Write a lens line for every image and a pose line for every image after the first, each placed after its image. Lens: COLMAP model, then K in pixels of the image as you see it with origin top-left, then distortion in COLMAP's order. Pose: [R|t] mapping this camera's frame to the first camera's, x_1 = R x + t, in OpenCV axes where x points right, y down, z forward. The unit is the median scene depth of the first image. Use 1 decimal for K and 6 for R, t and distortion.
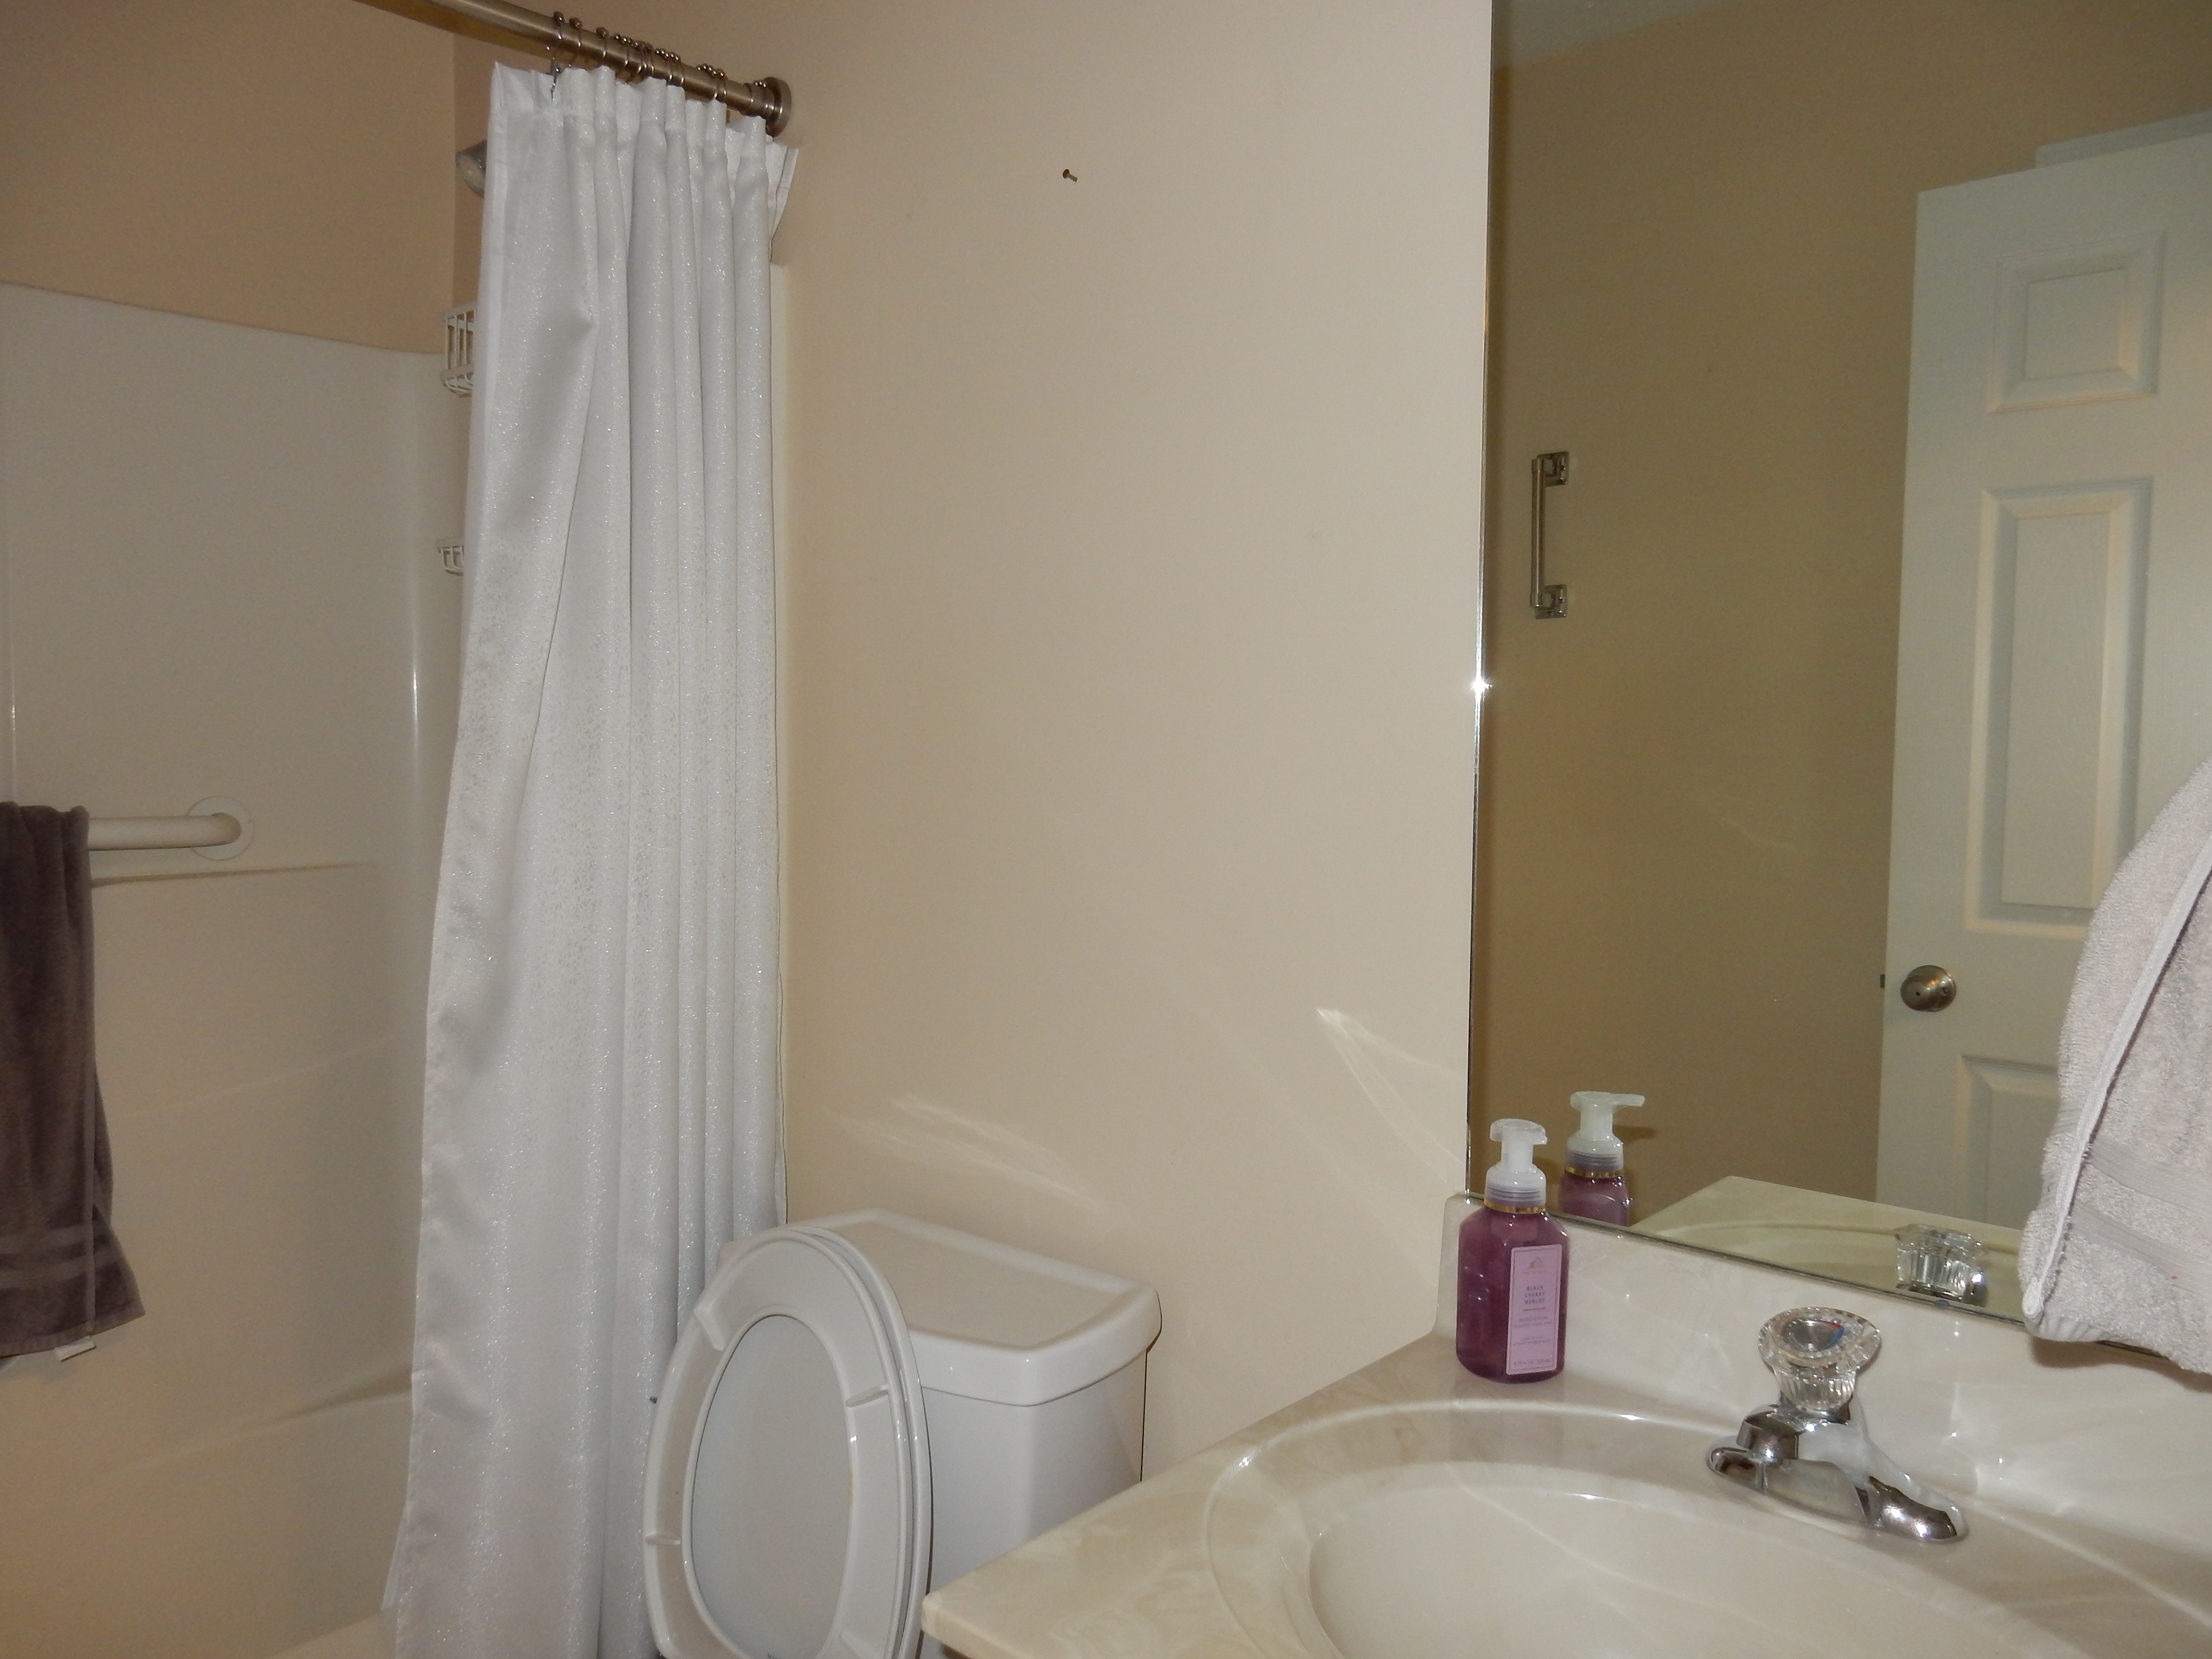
lens RADIAL K [[1632.2, 0, 1114.2], [0, 1632.2, 841.6], [0, 0, 1]] dist [-0.000953, 0.000719]
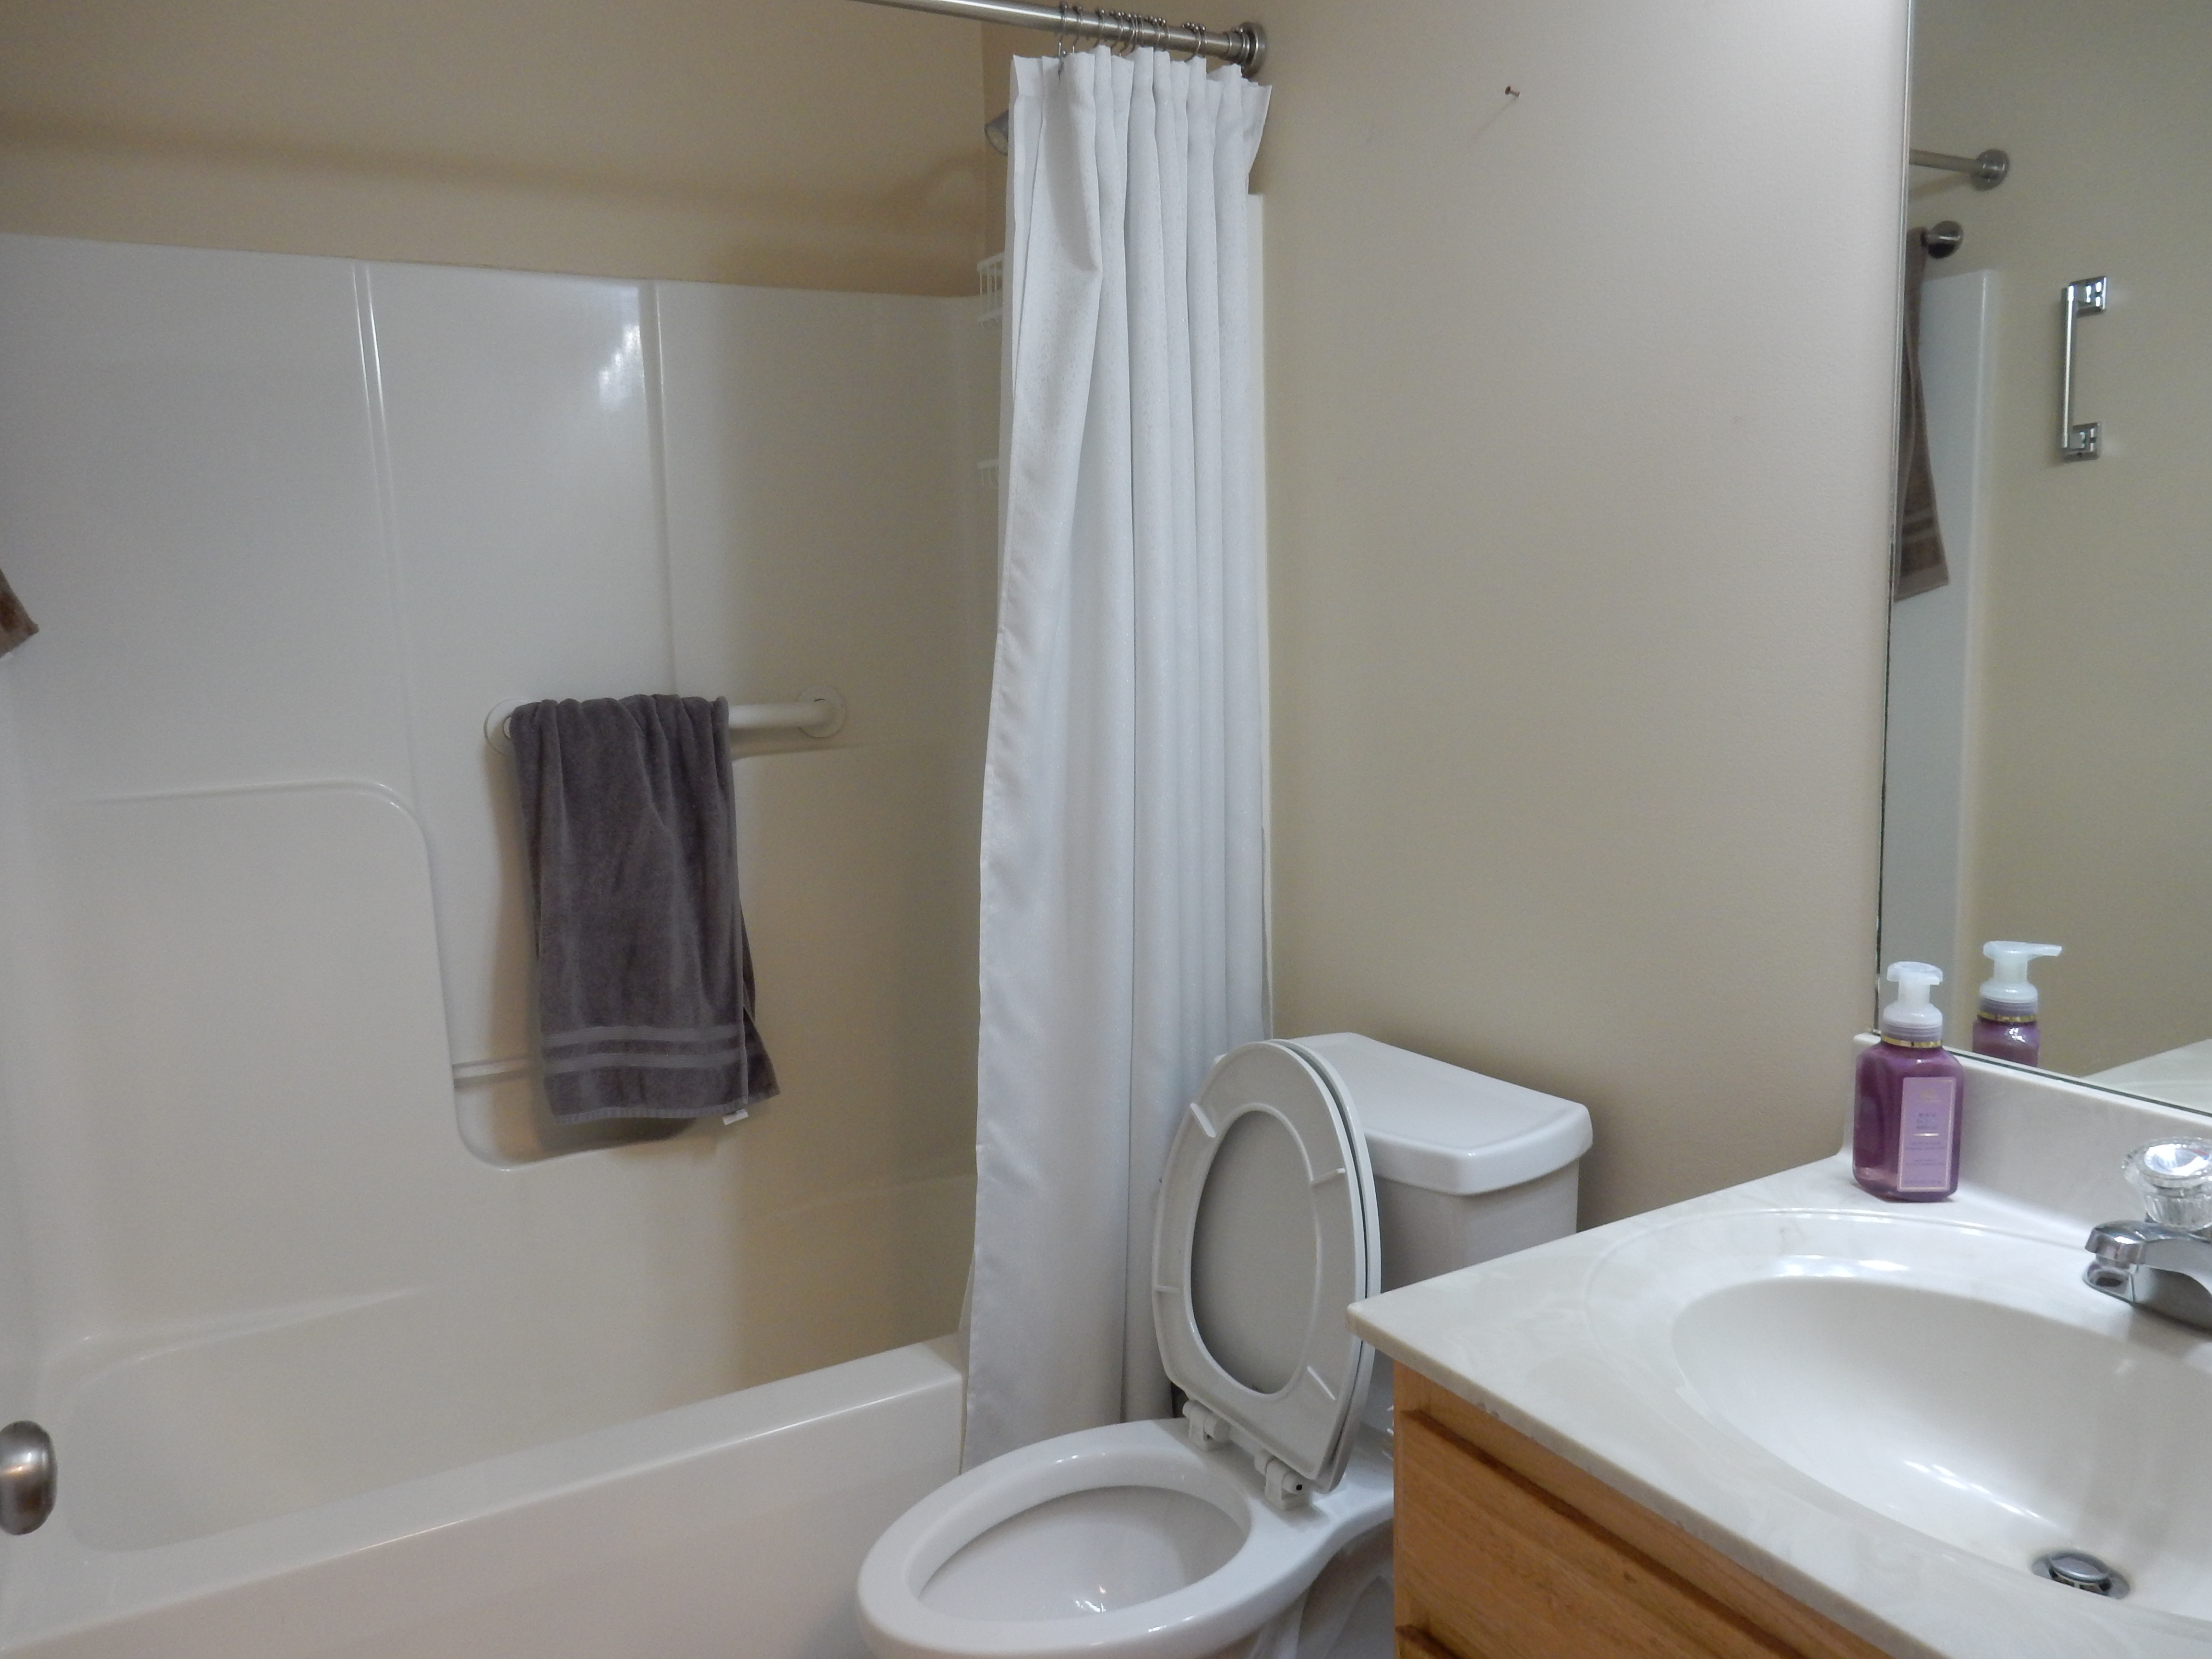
lens RADIAL K [[1632.2, 0, 1102.7], [0, 1632.2, 830.0], [0, 0, 1]] dist [-0.000953, 0.000719]
pose [[0.948608, 0.004121, -0.316427, 0.052401], [0.019085, 0.997350, 0.070203, -0.002122], [0.315878, -0.072634, 0.946016, -0.125779]]
